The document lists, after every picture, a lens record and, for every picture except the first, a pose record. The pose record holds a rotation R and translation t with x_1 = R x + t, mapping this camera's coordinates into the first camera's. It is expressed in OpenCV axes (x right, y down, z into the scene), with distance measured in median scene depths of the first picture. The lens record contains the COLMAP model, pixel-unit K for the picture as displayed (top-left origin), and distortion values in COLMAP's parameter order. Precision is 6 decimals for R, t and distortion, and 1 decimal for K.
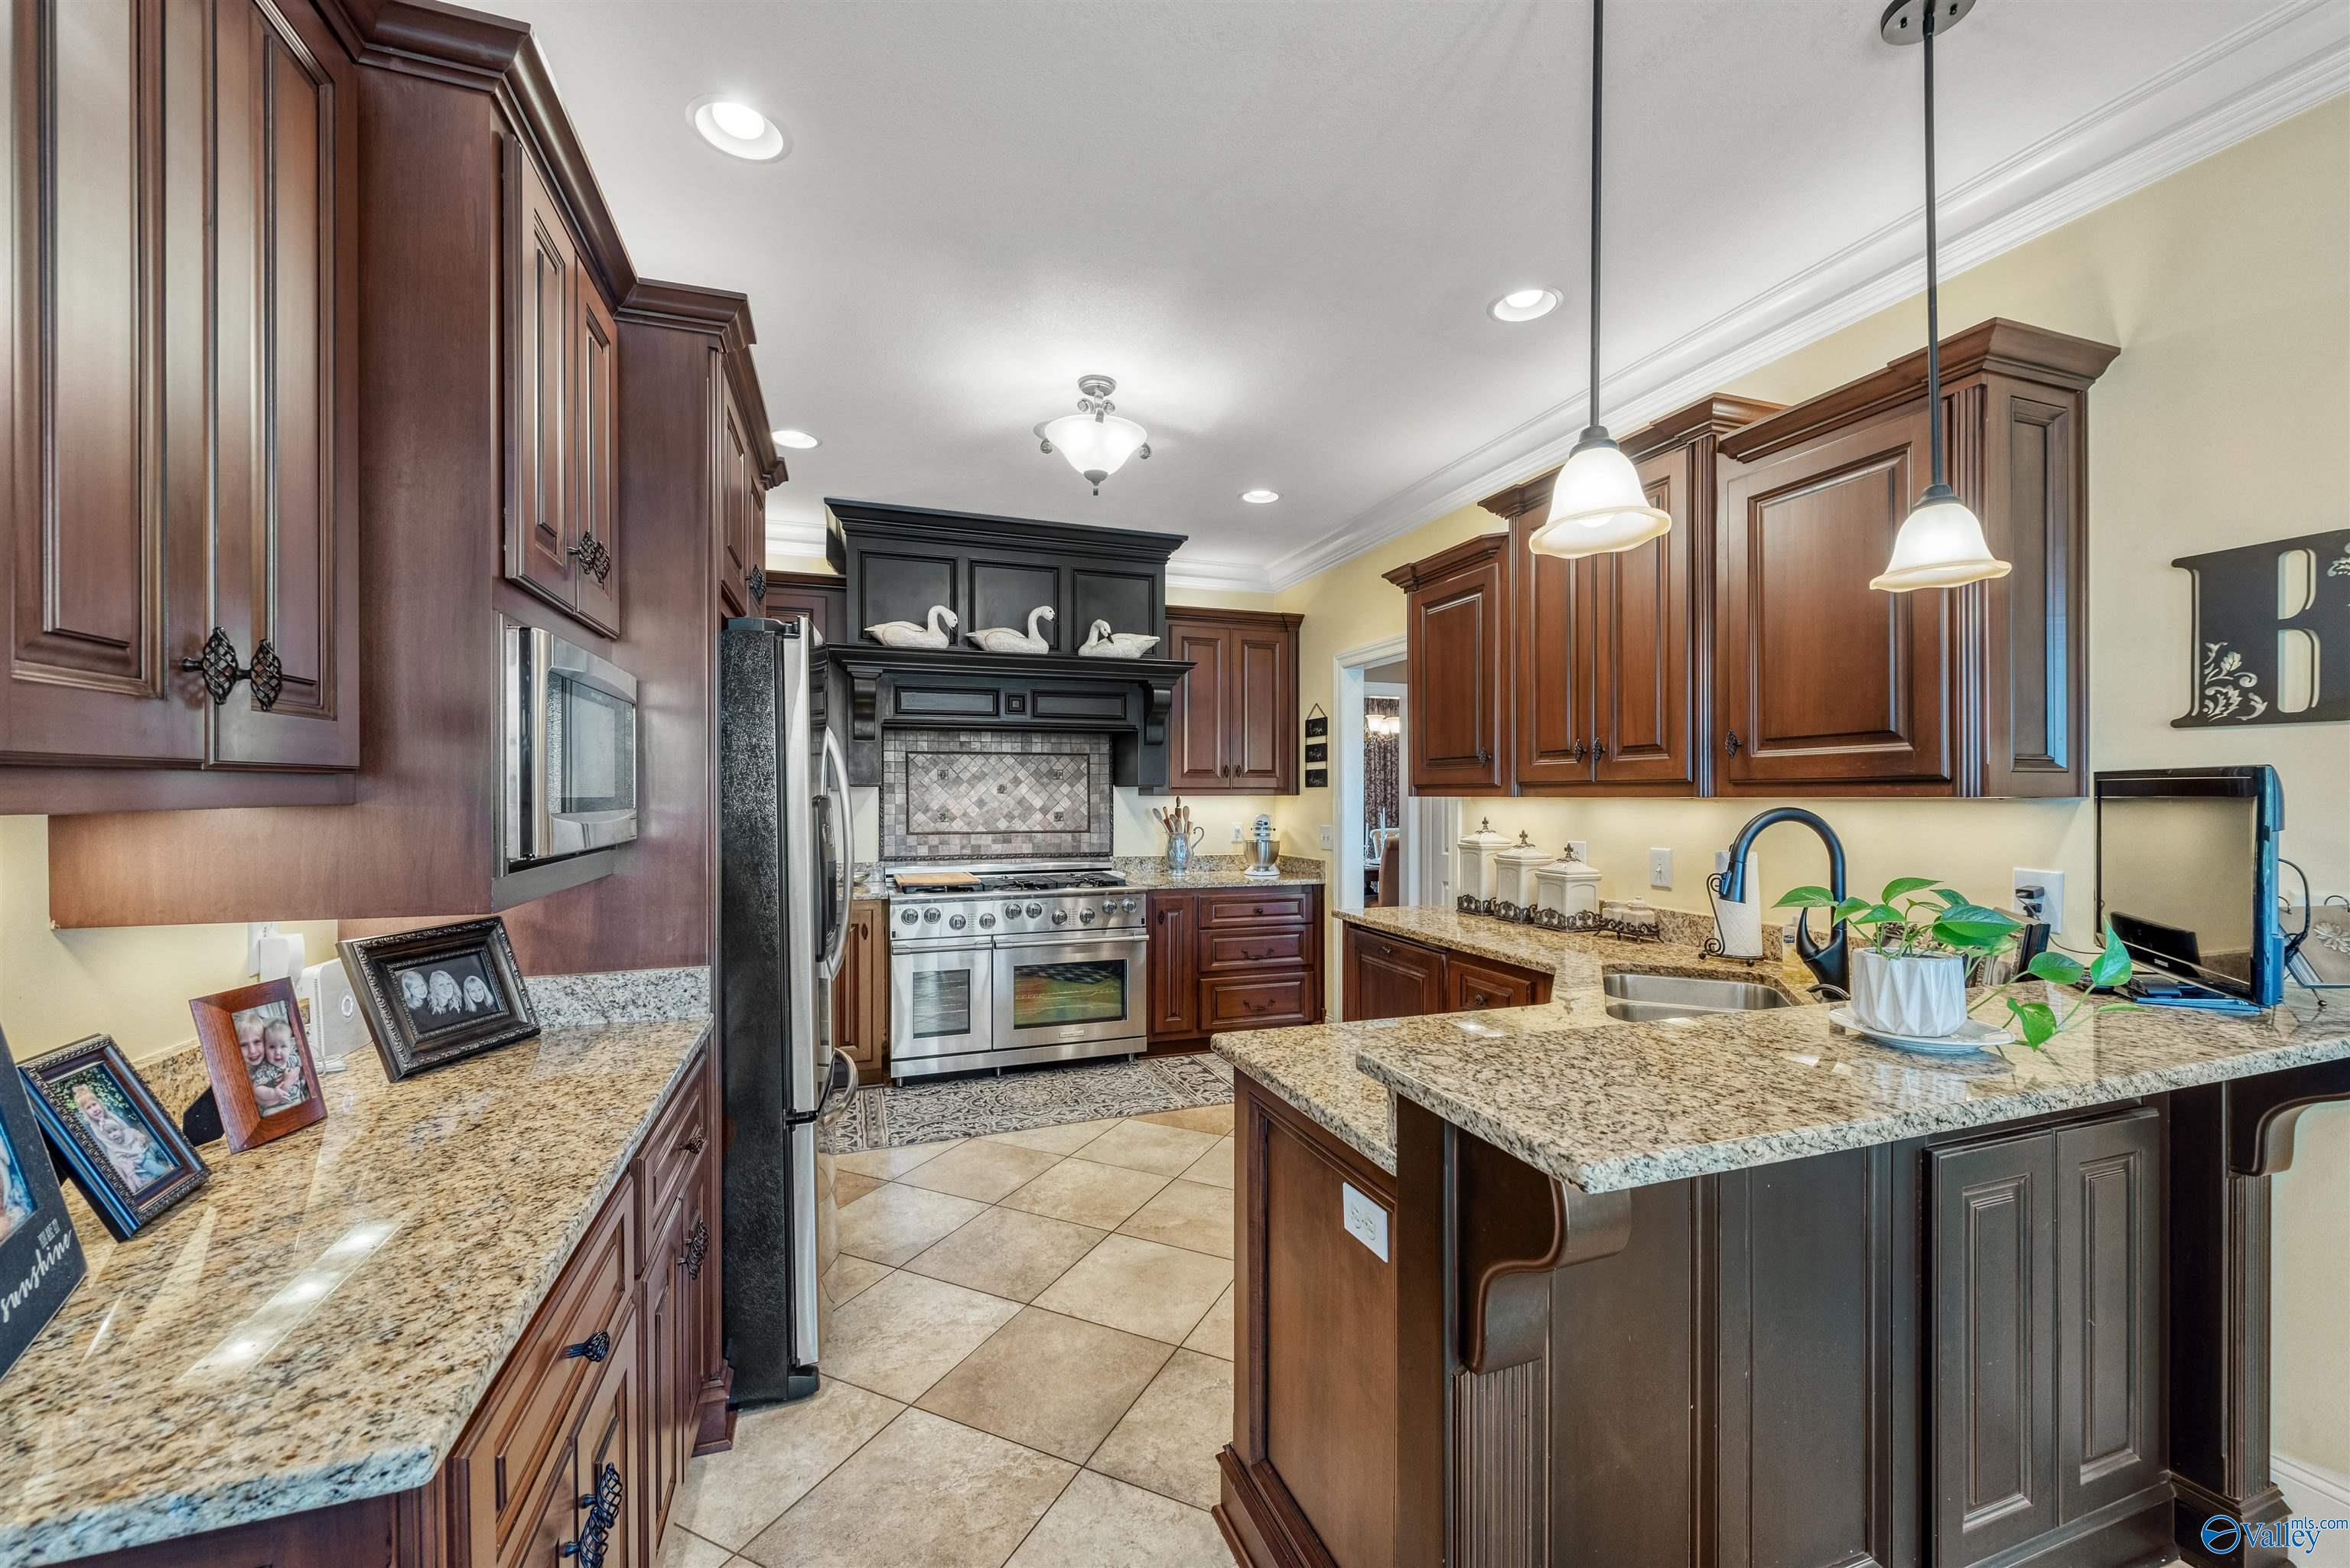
lens RADIAL K [[938.8, 0, 1183.2], [0, 938.8, 791.8], [0, 0, 1]] dist [0.004754, -0.002354]
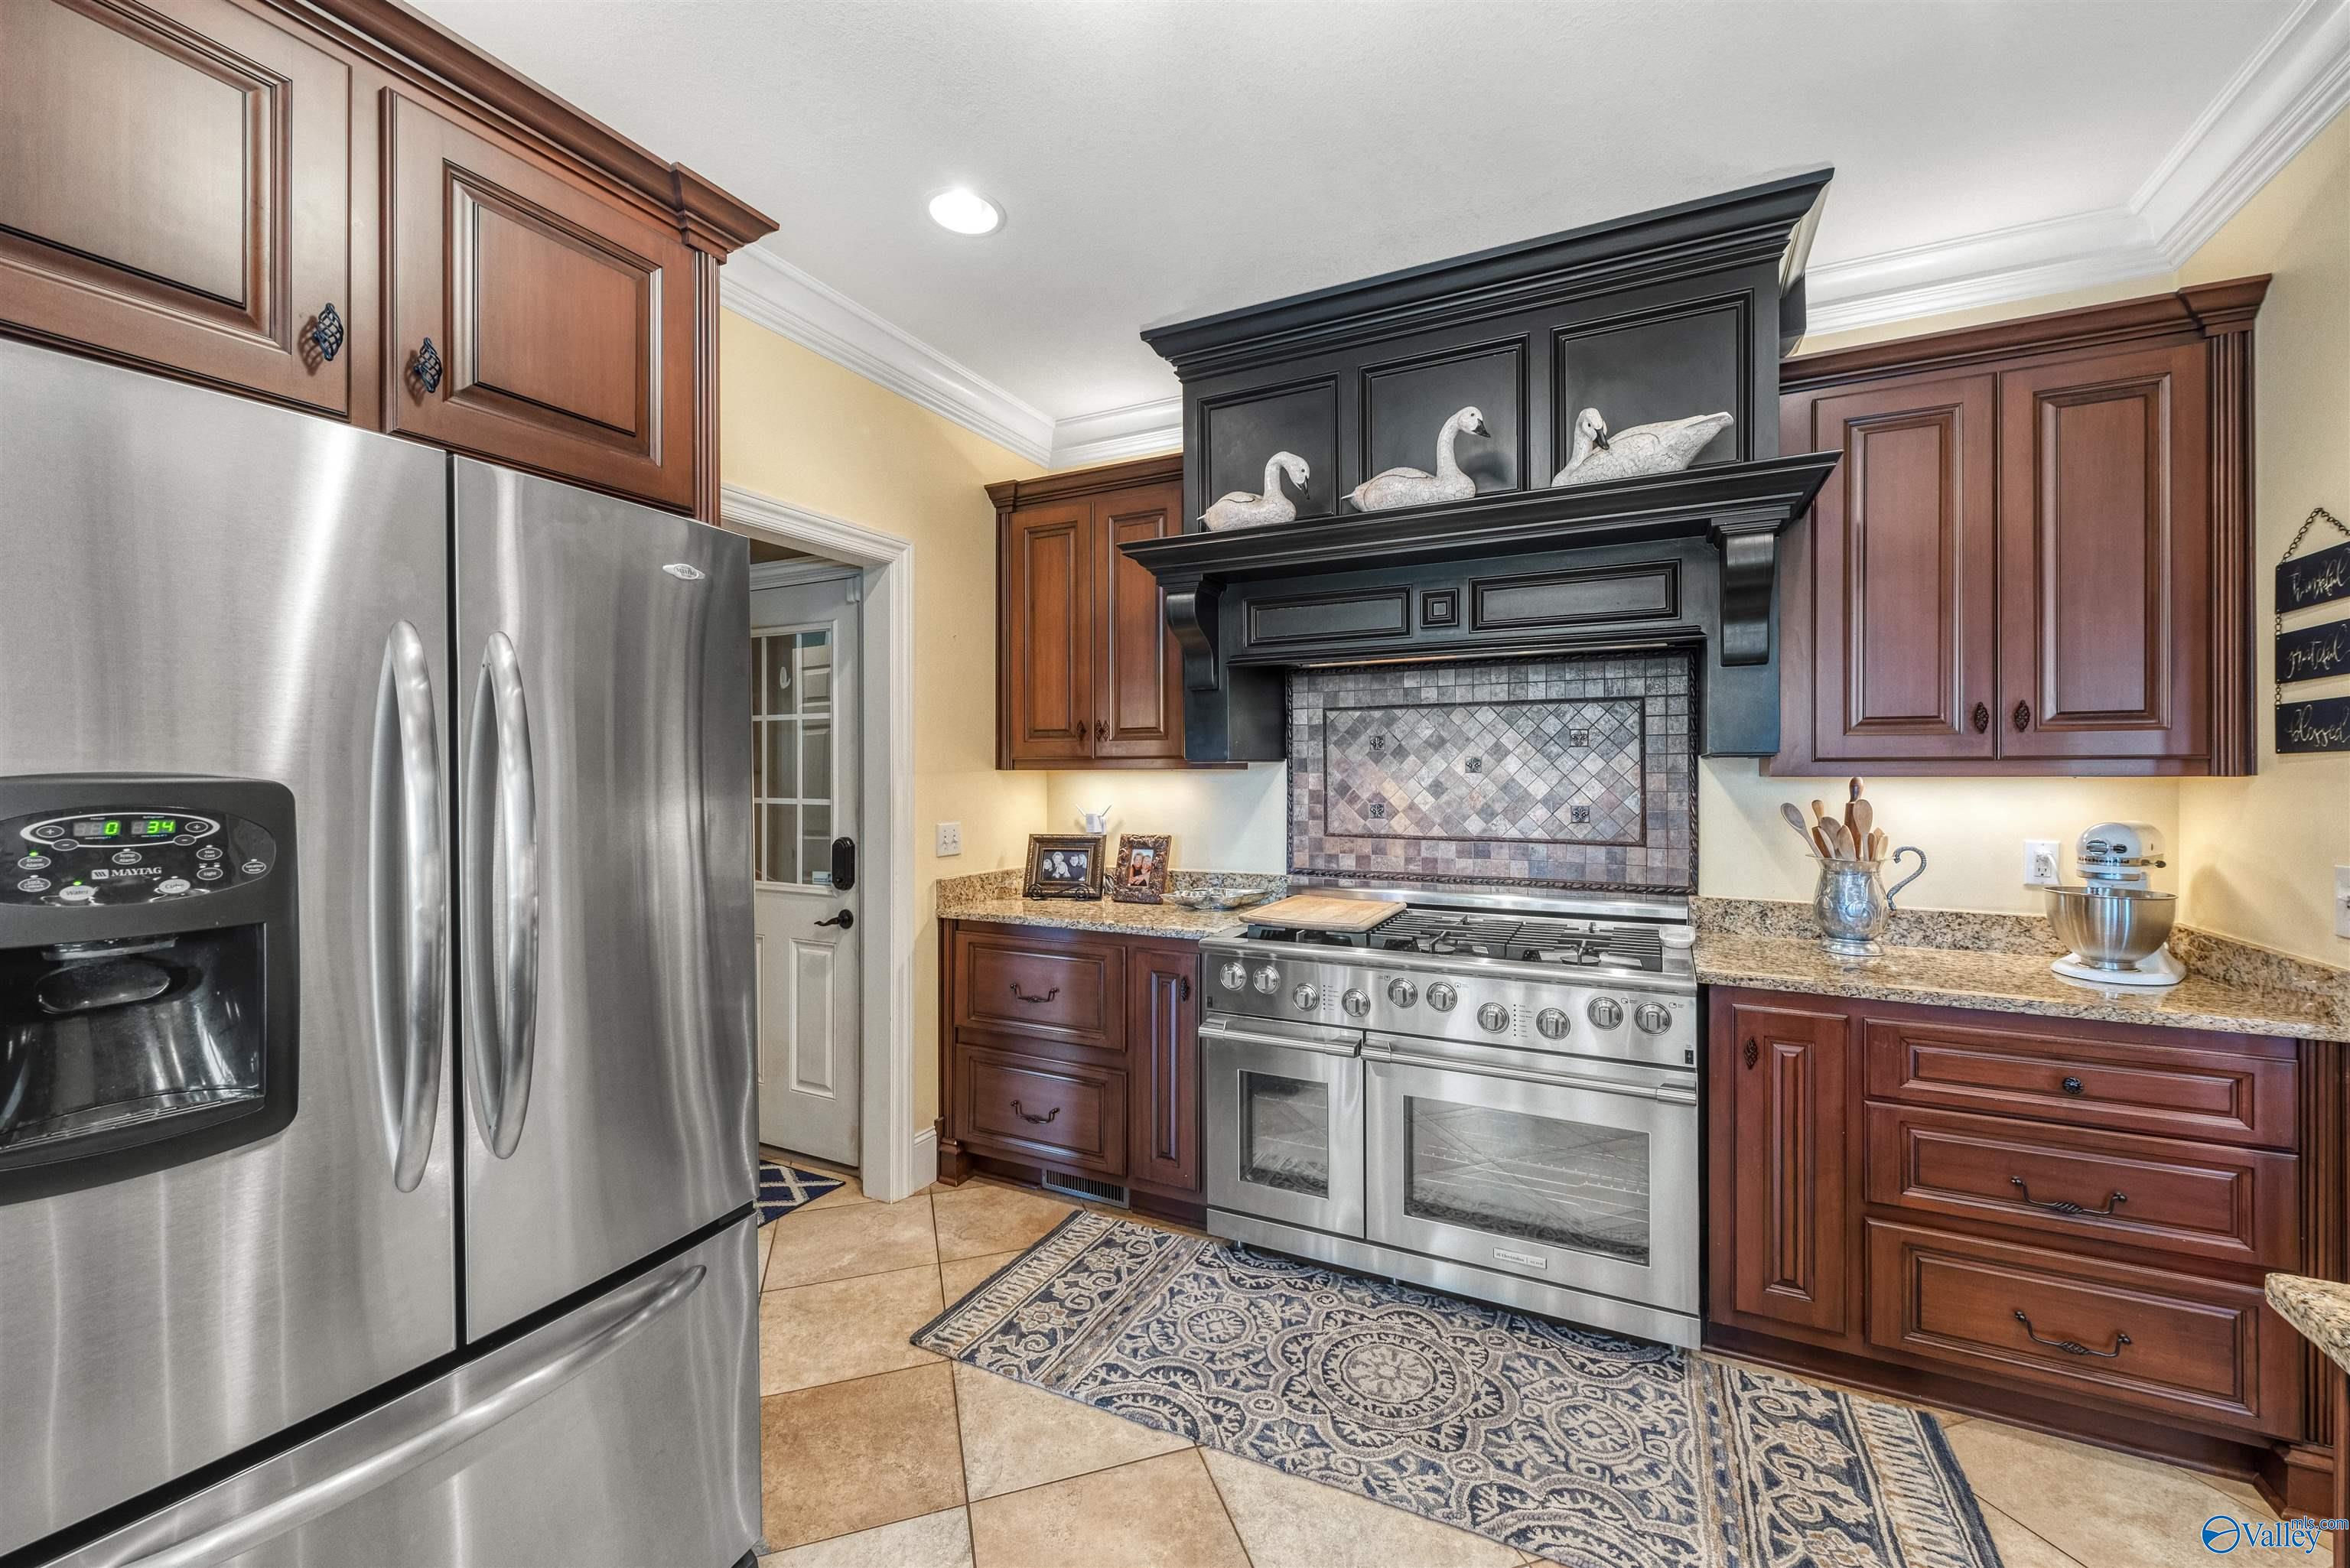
lens RADIAL K [[938.8, 0, 1177.4], [0, 938.8, 773.4], [0, 0, 1]] dist [0.004754, -0.002354]
pose [[0.696341, -0.002156, -0.717708, 0.097563], [0.001742, 0.999998, -0.001313, 0.002660], [0.717709, -0.000336, 0.696343, 0.459583]]
